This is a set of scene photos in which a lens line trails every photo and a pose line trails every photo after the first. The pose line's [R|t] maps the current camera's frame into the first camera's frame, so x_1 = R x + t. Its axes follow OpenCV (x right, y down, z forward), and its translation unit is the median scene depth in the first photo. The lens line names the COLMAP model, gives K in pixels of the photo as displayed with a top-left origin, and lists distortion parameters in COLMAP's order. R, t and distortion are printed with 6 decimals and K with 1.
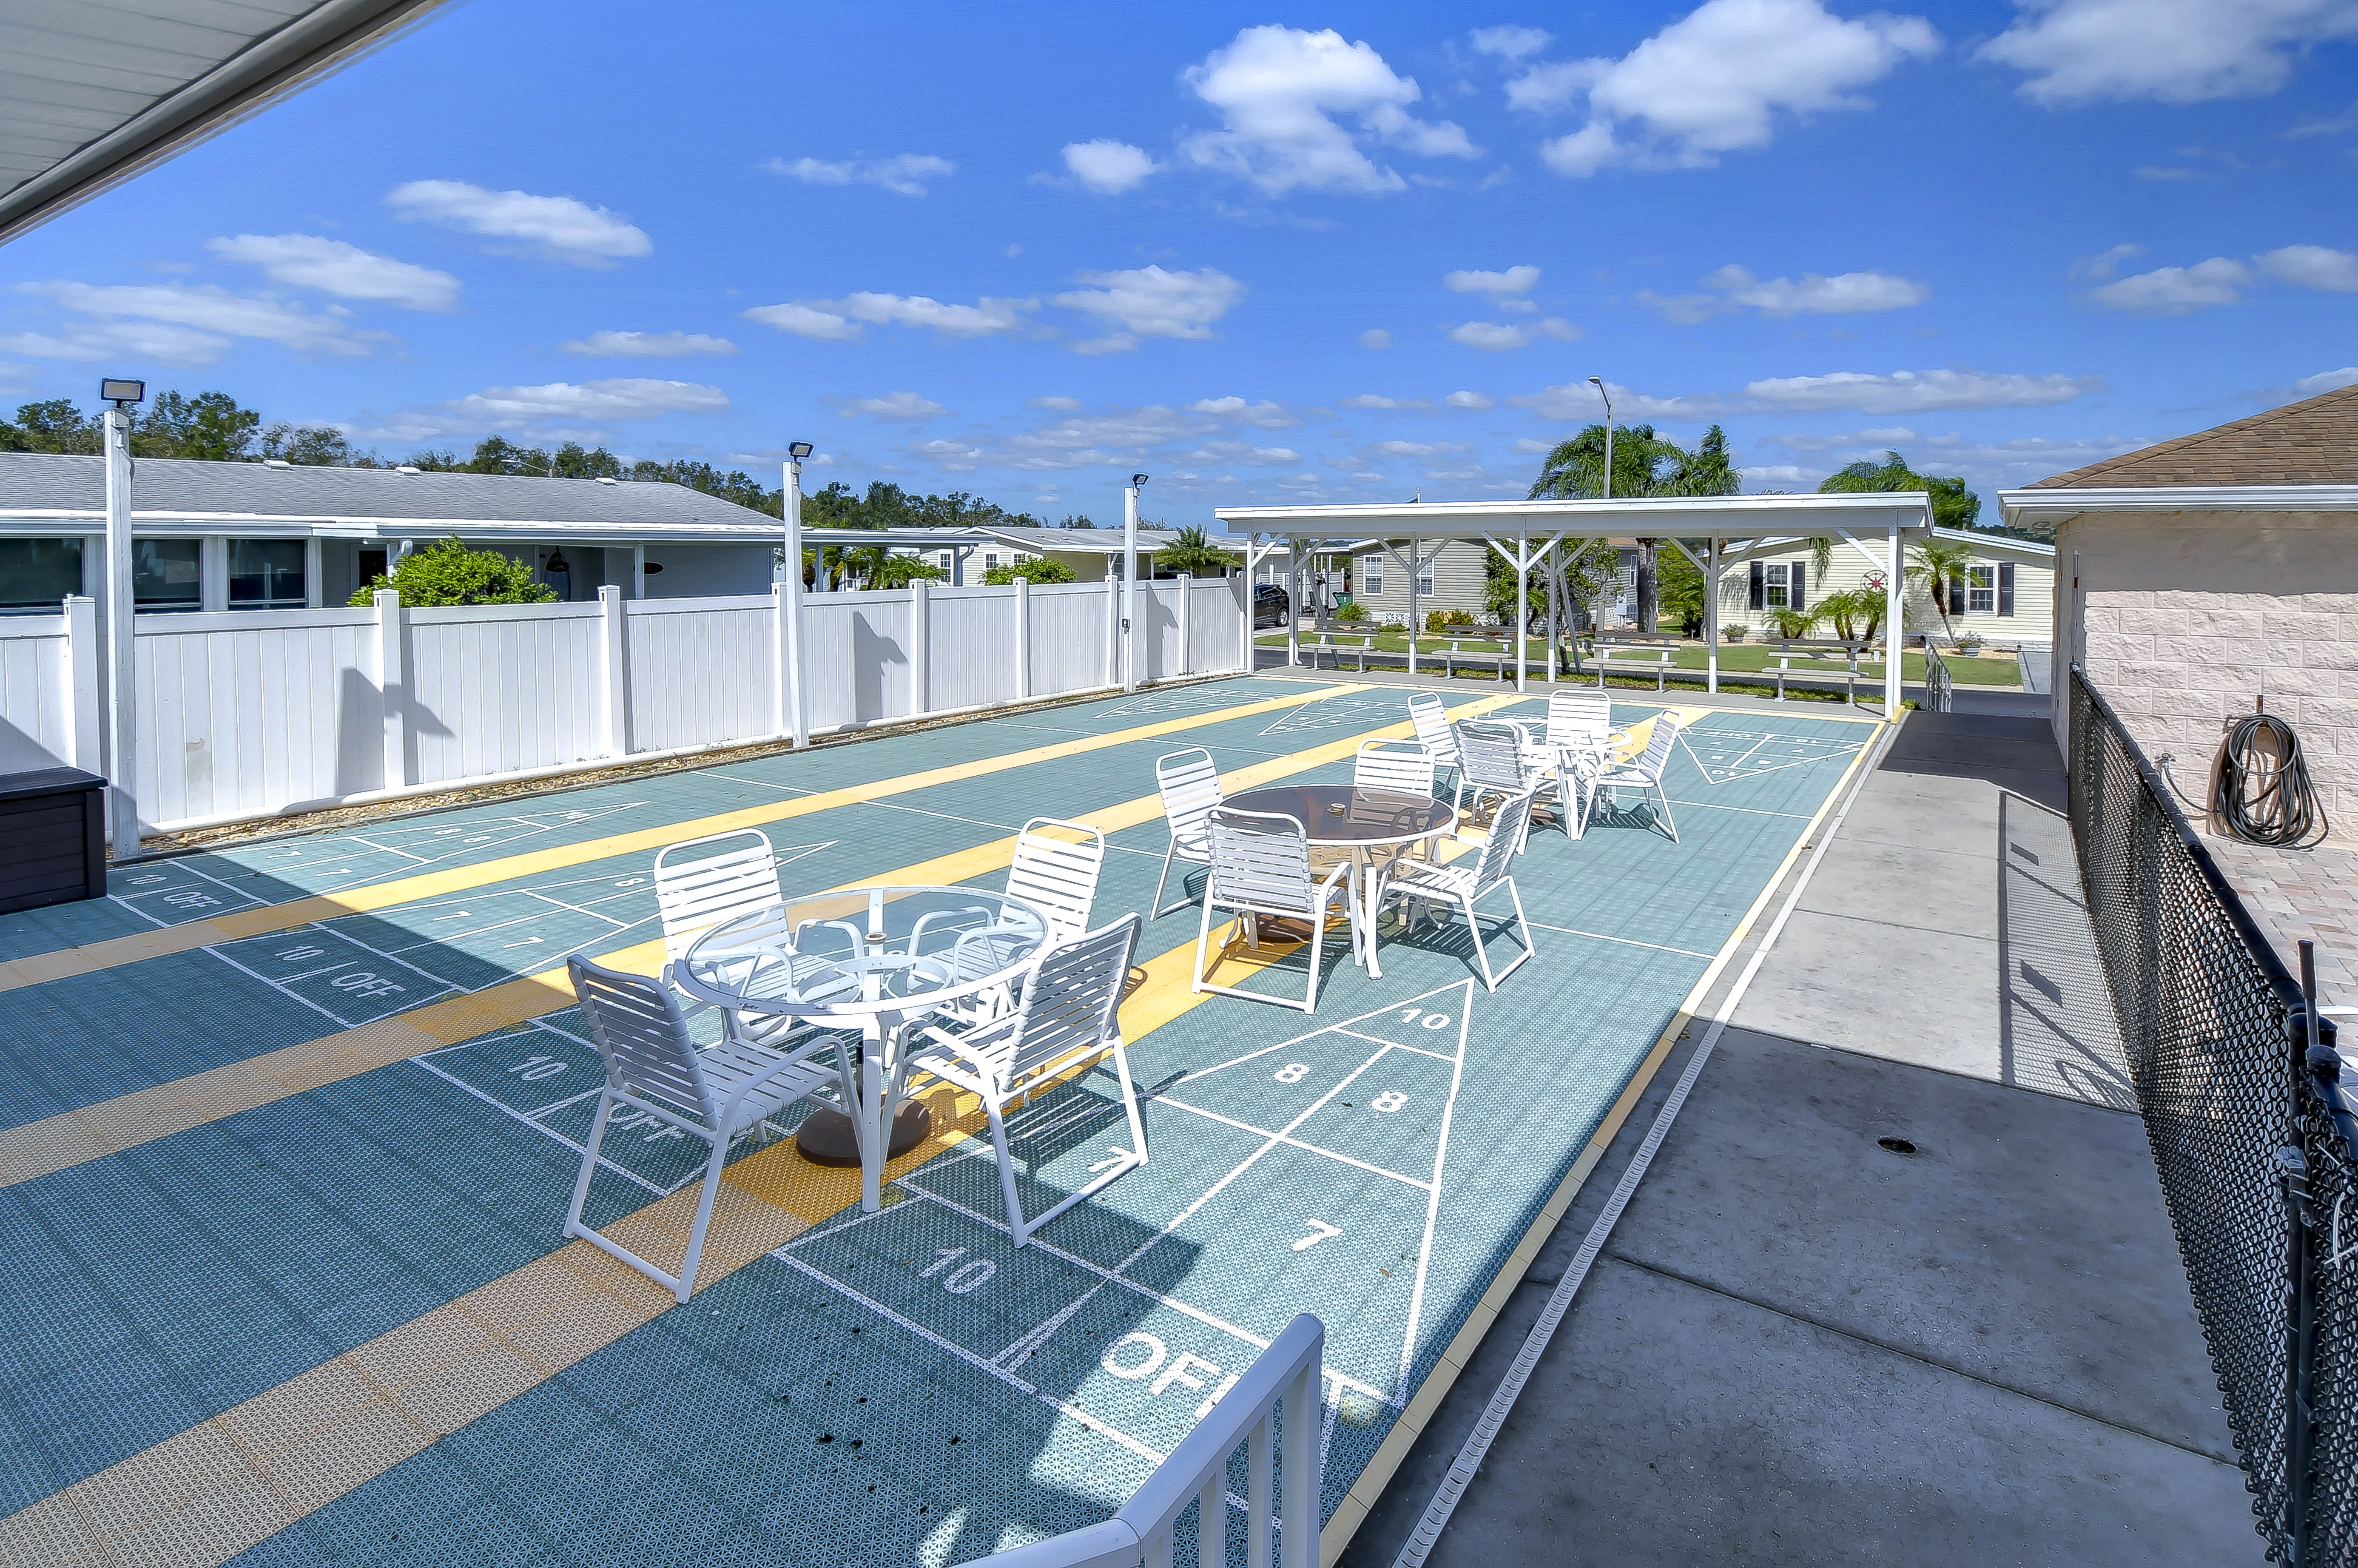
lens RADIAL K [[1181.6, 0, 1181.1], [0, 1181.6, 659.2], [0, 0, 1]] dist [0.001307, -0.000572]
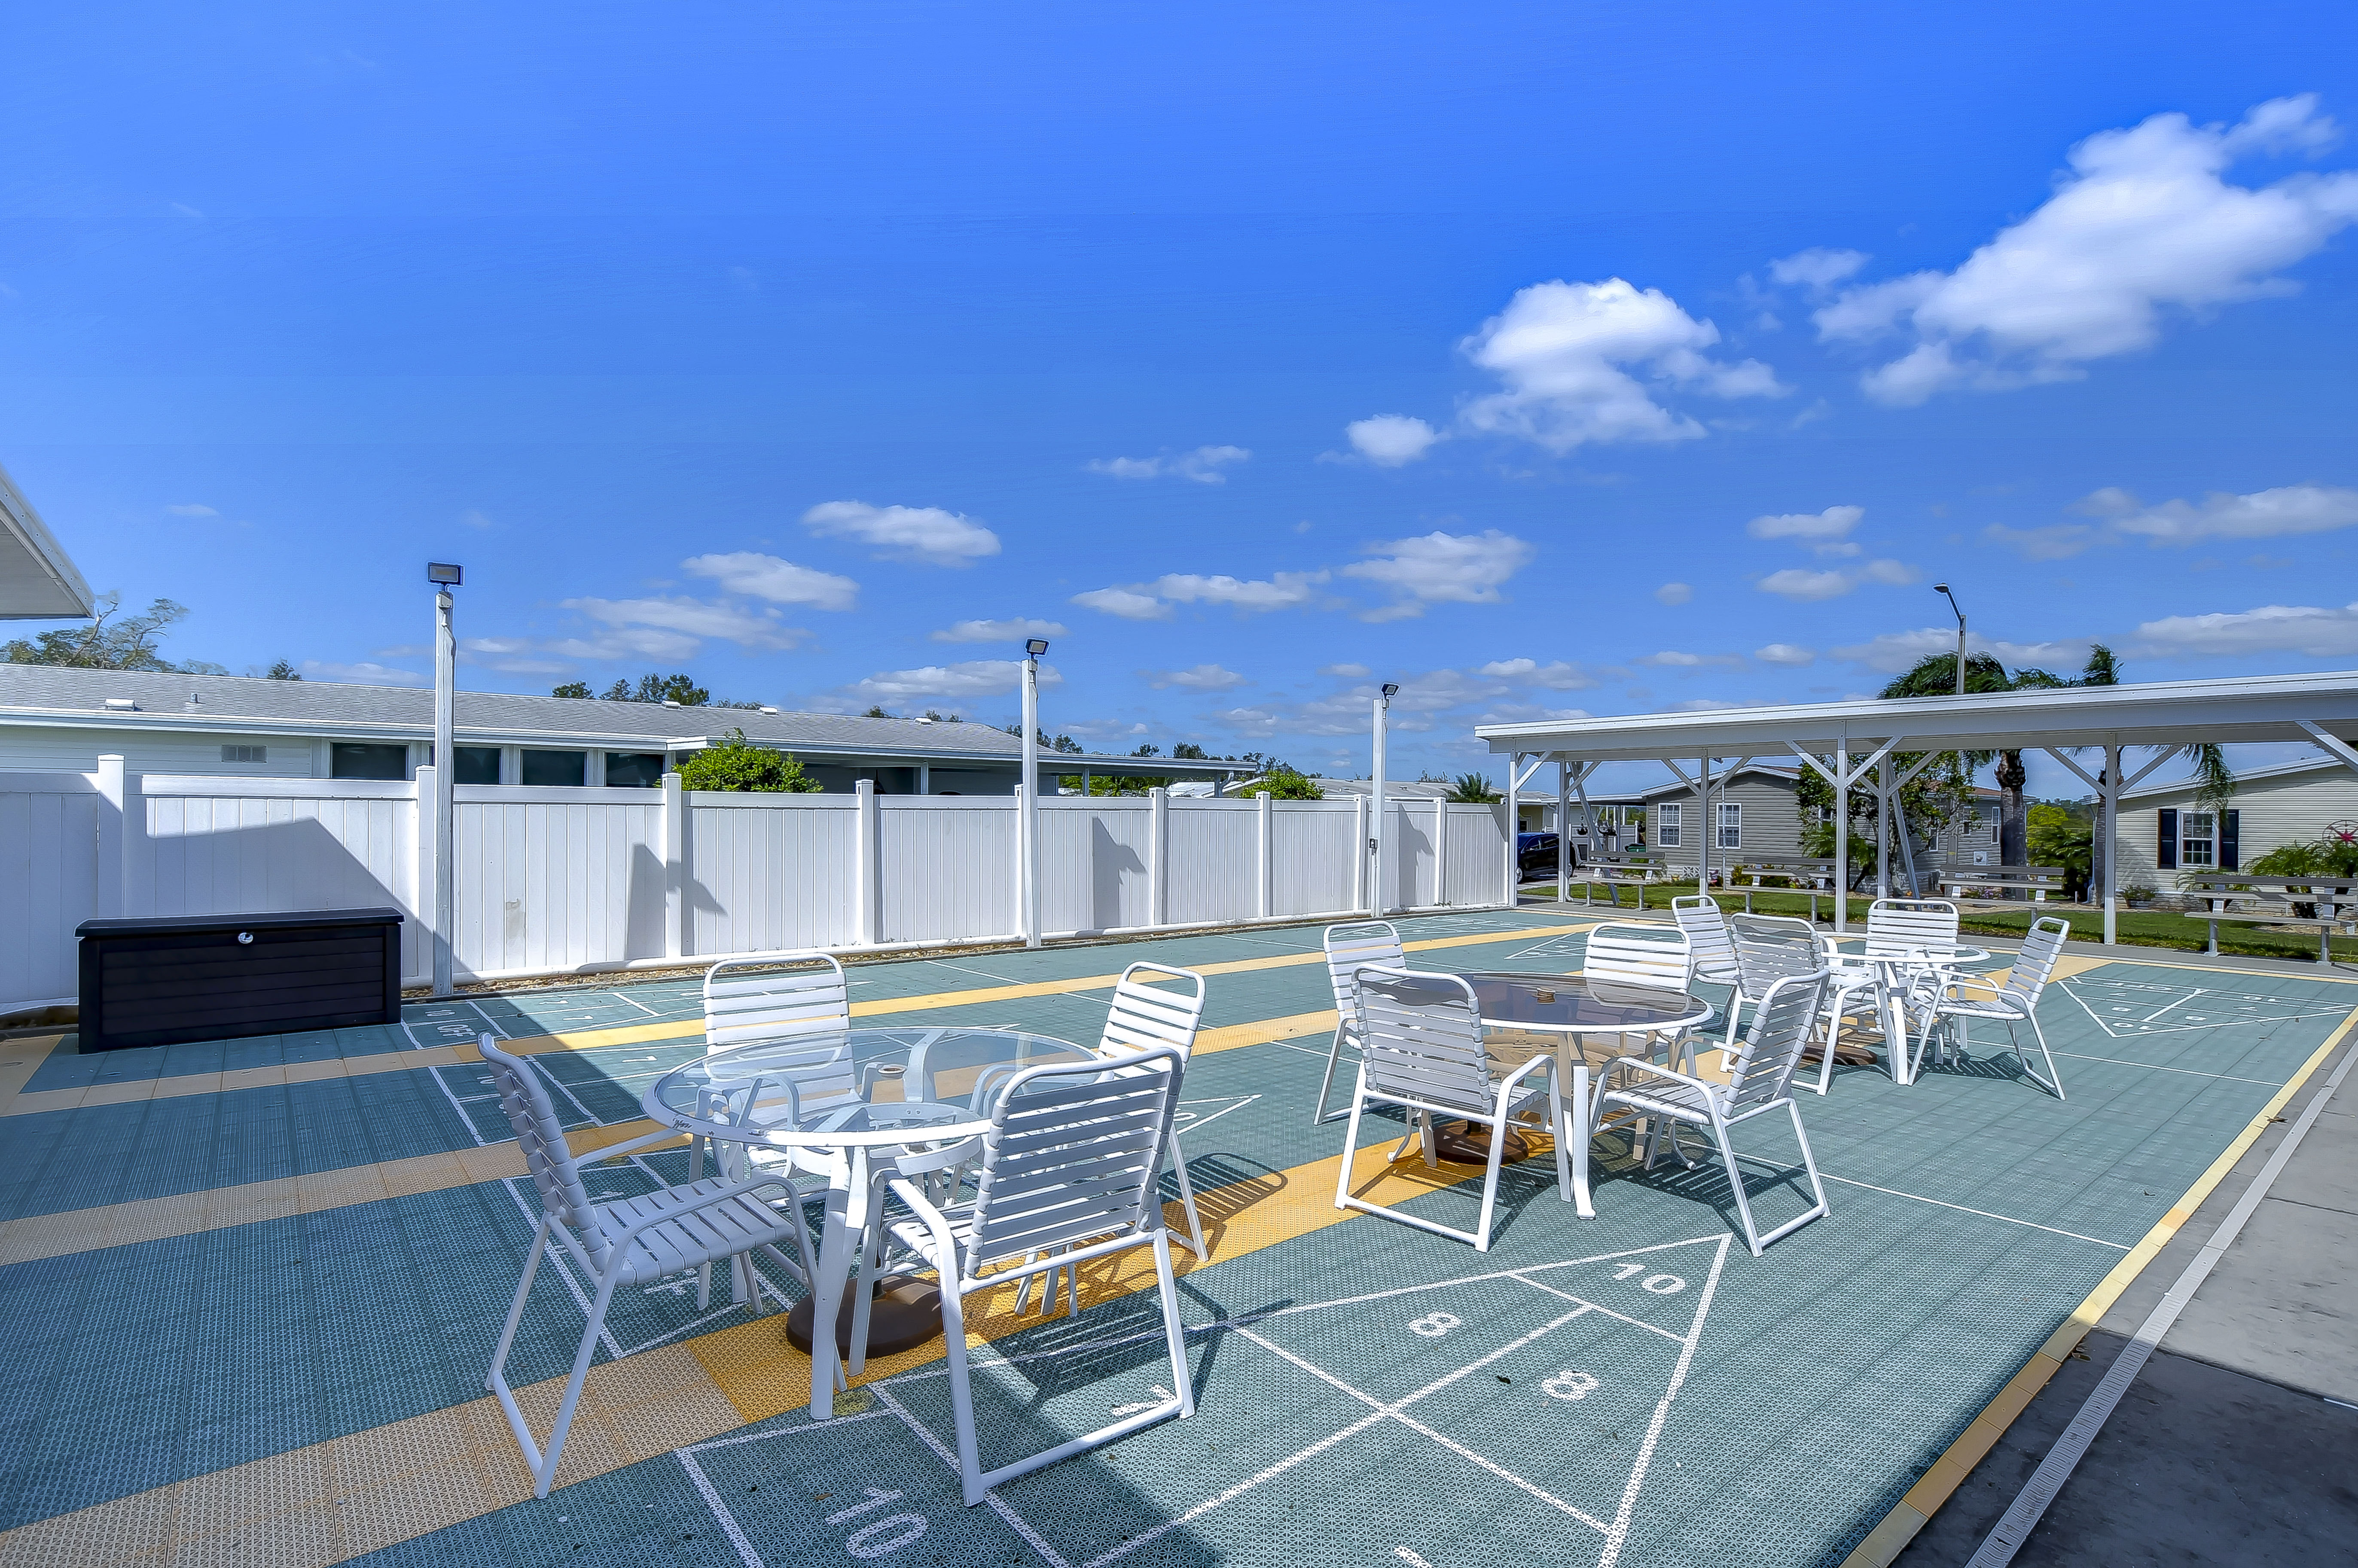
lens RADIAL K [[1106.2, 0, 1136.9], [0, 1106.2, 791.0], [0, 0, 1]] dist [0.009735, -0.009445]
pose [[0.956569, 0.005032, -0.291463, 0.047140], [-0.037642, 0.993613, -0.106382, 0.041897], [0.289066, 0.112733, 0.950648, 0.105960]]
